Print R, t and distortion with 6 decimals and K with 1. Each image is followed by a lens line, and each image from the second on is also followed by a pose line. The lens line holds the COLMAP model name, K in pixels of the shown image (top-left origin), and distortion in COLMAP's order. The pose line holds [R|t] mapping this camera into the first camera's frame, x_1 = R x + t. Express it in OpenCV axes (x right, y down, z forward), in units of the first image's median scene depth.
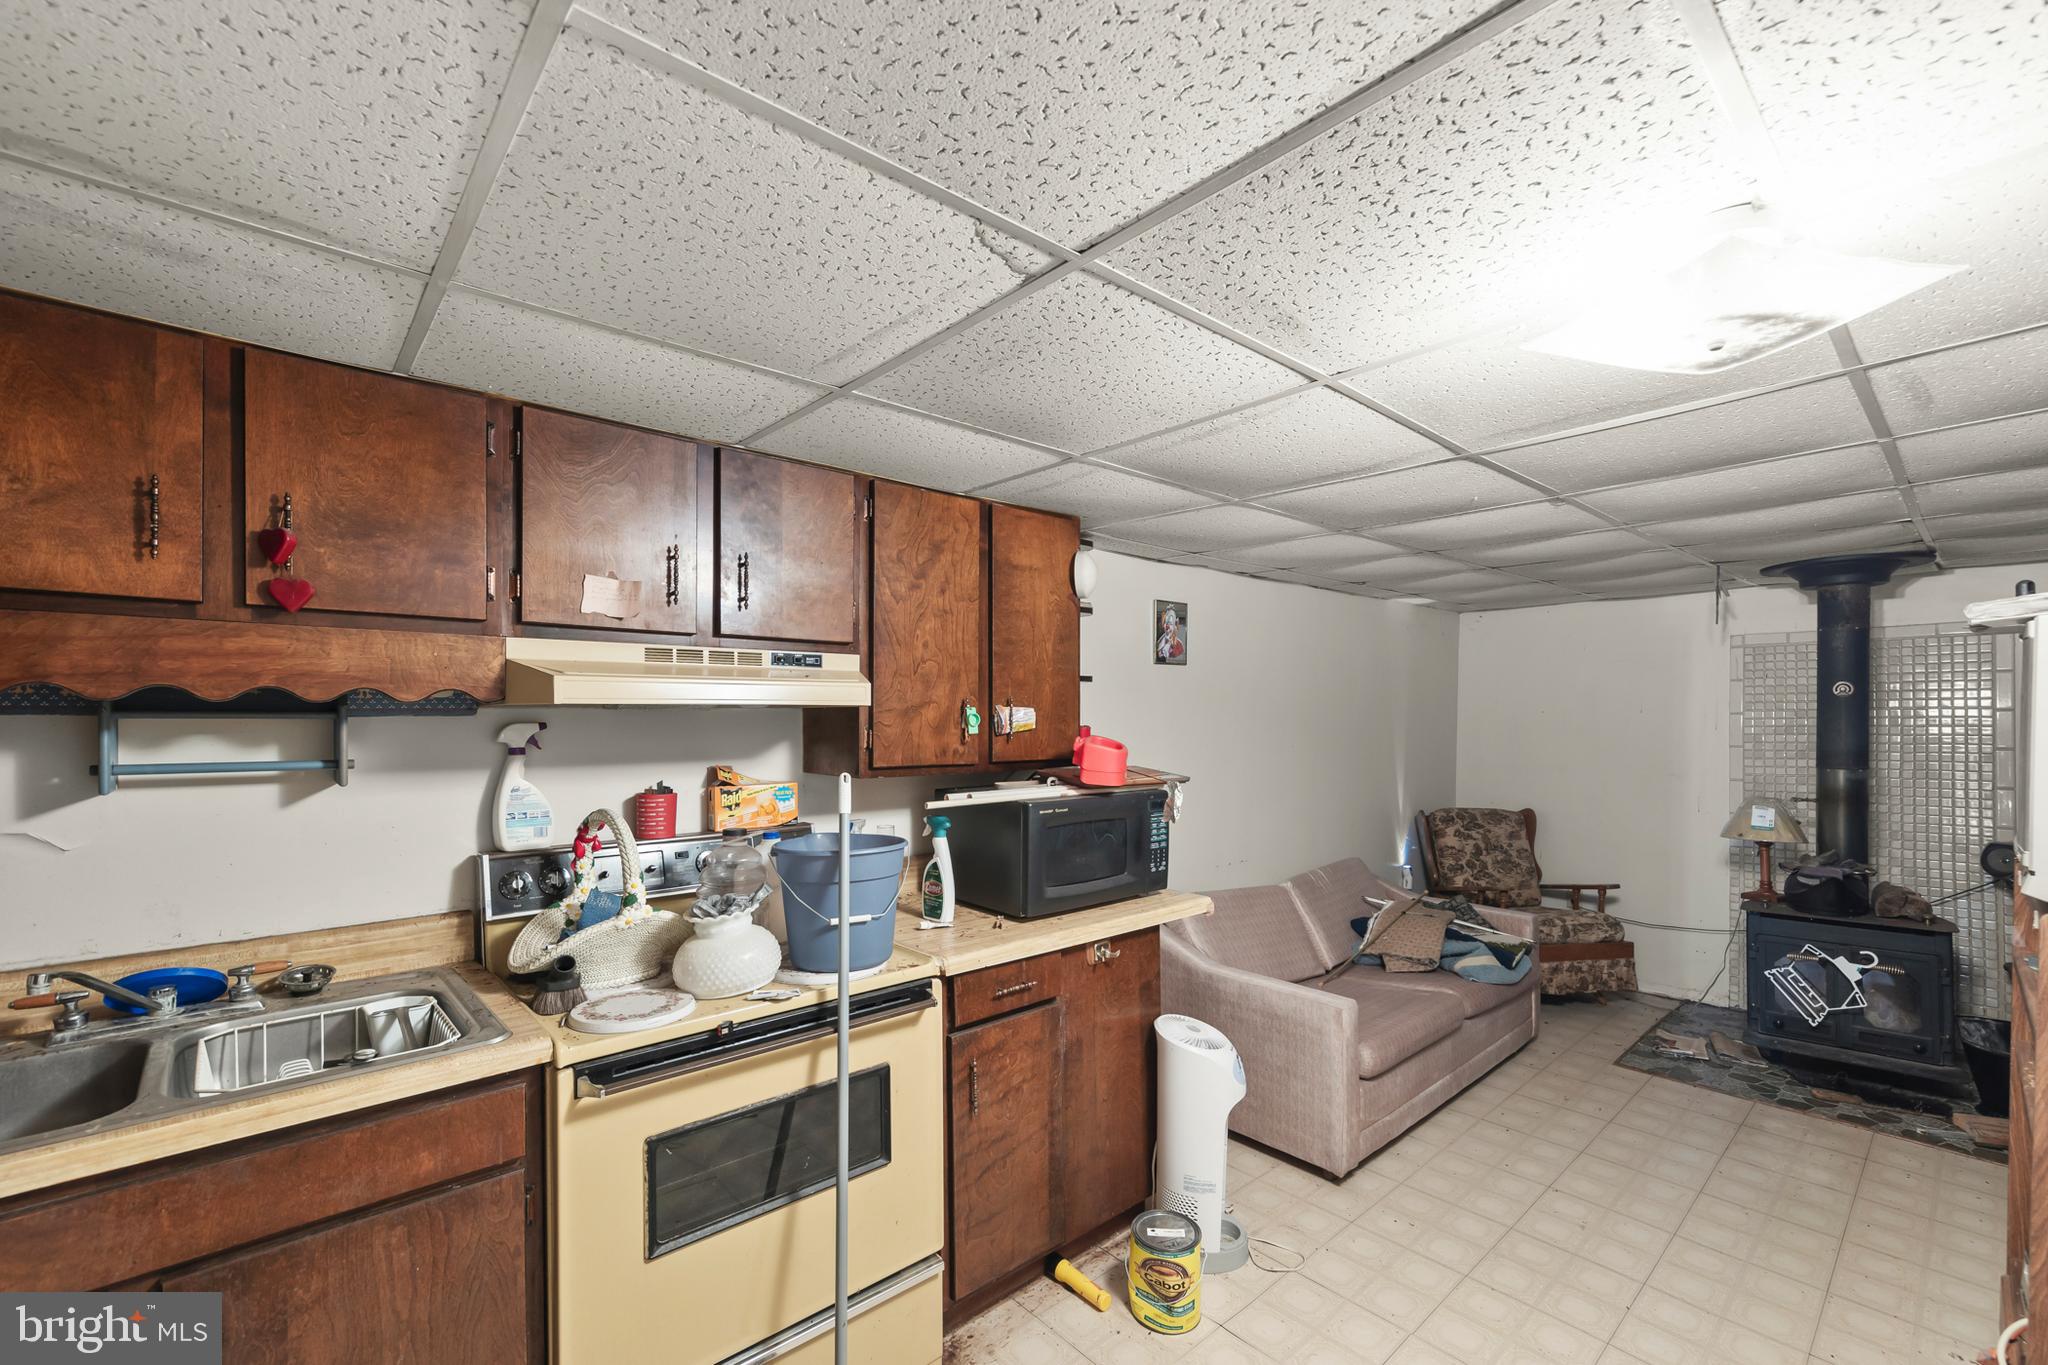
lens RADIAL K [[868.9, 0, 1021.5], [0, 868.9, 719.3], [0, 0, 1]] dist [-0.001445, -0.000183]
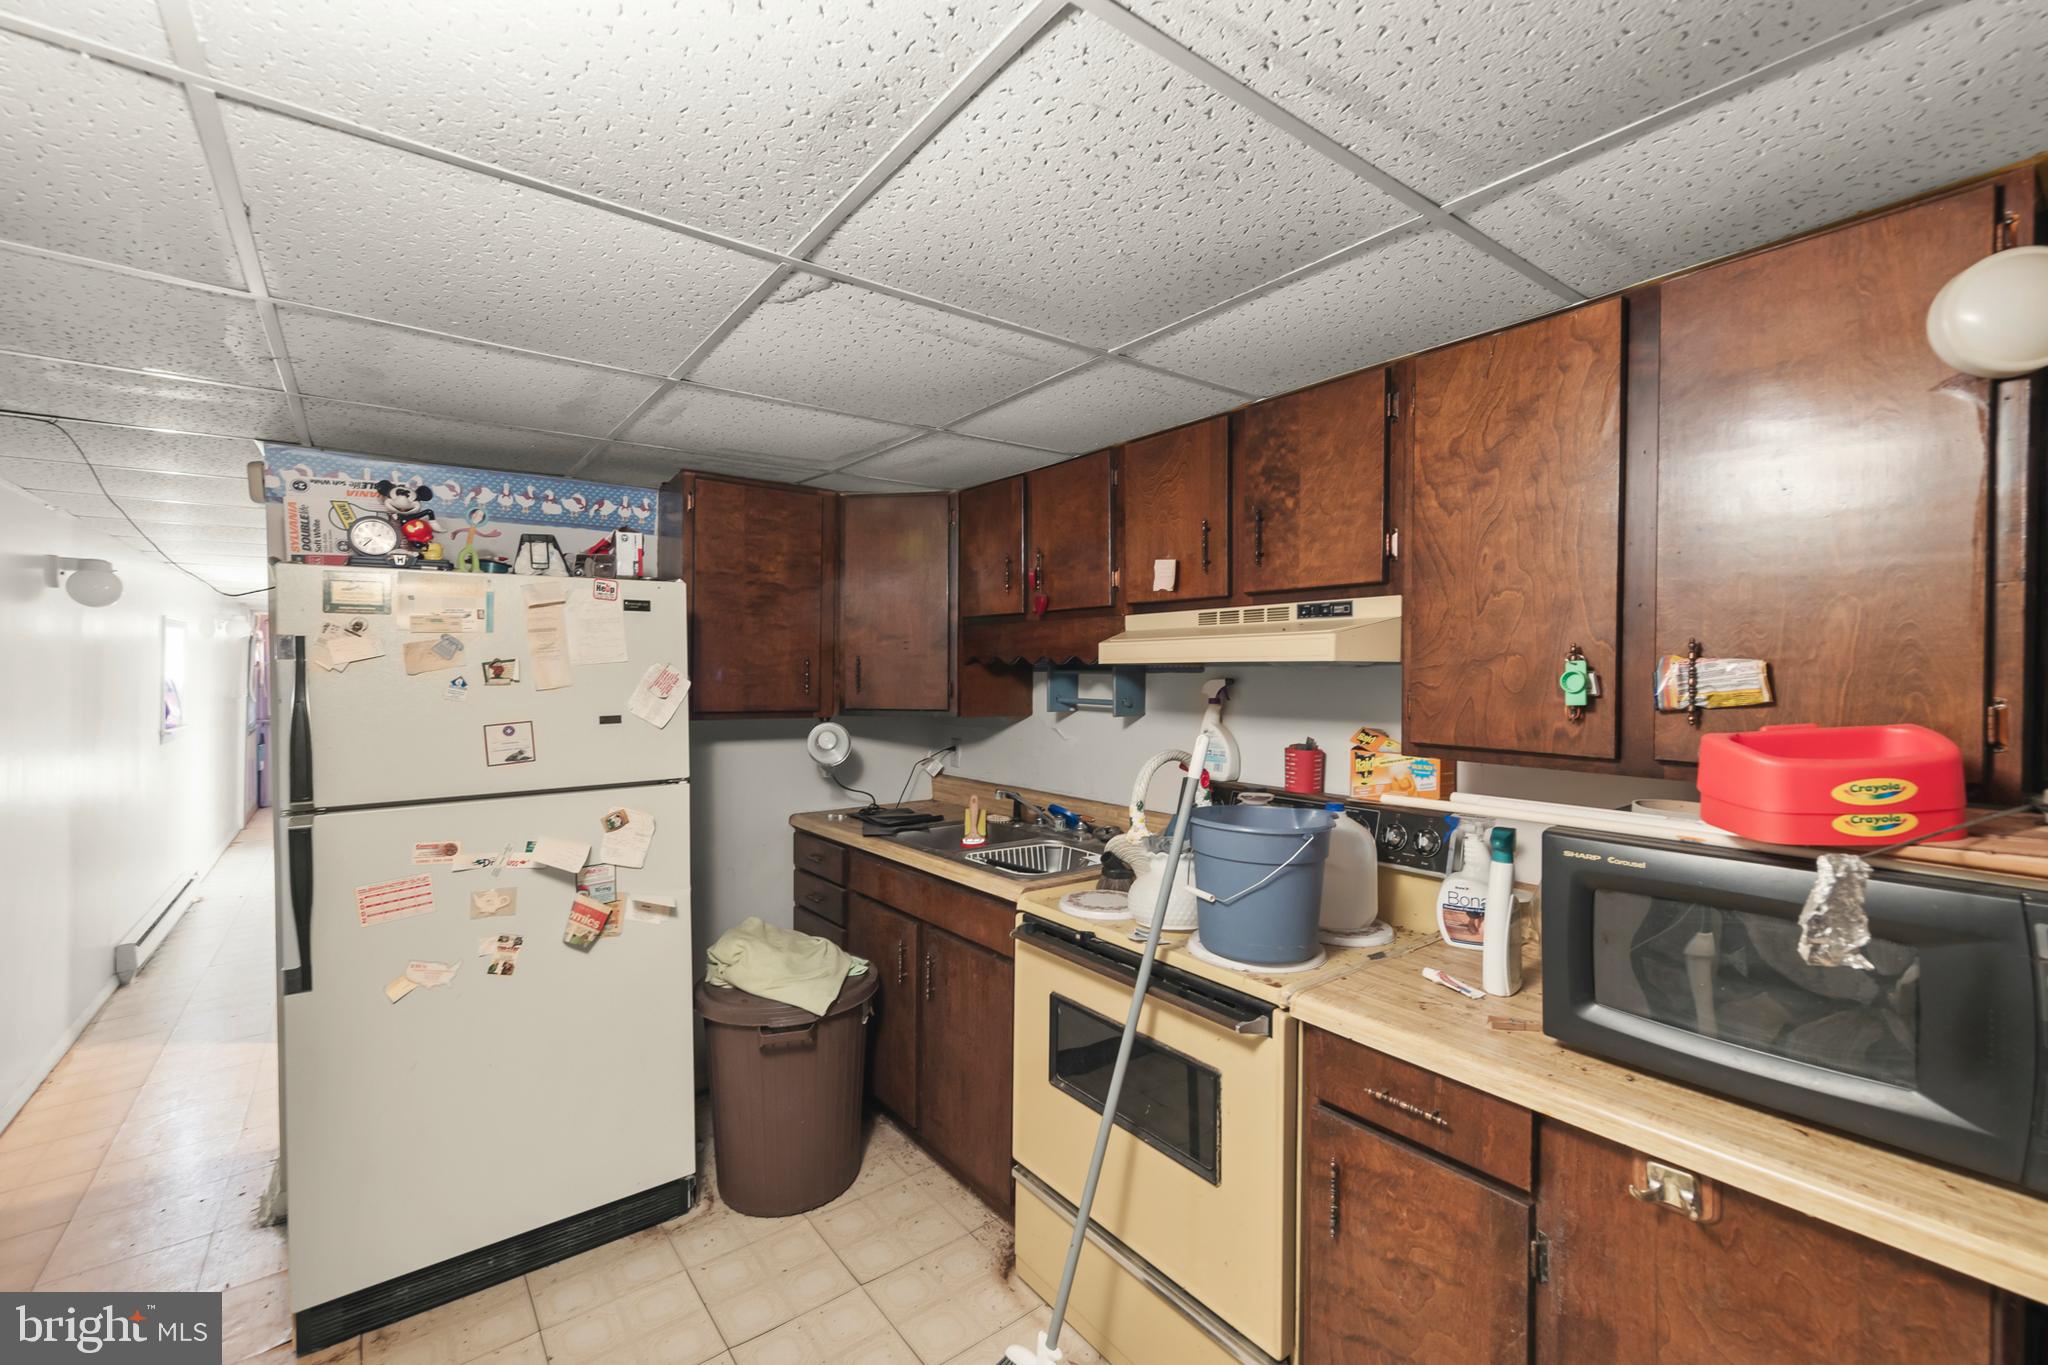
lens RADIAL K [[858.1, 0, 1029.2], [0, 858.1, 681.6], [0, 0, 1]] dist [0.001960, 0.000181]
pose [[-0.077920, 0.011214, -0.996897, 0.680930], [-0.007898, 0.999898, 0.011865, -0.004250], [0.996928, 0.008798, -0.077824, 0.830340]]
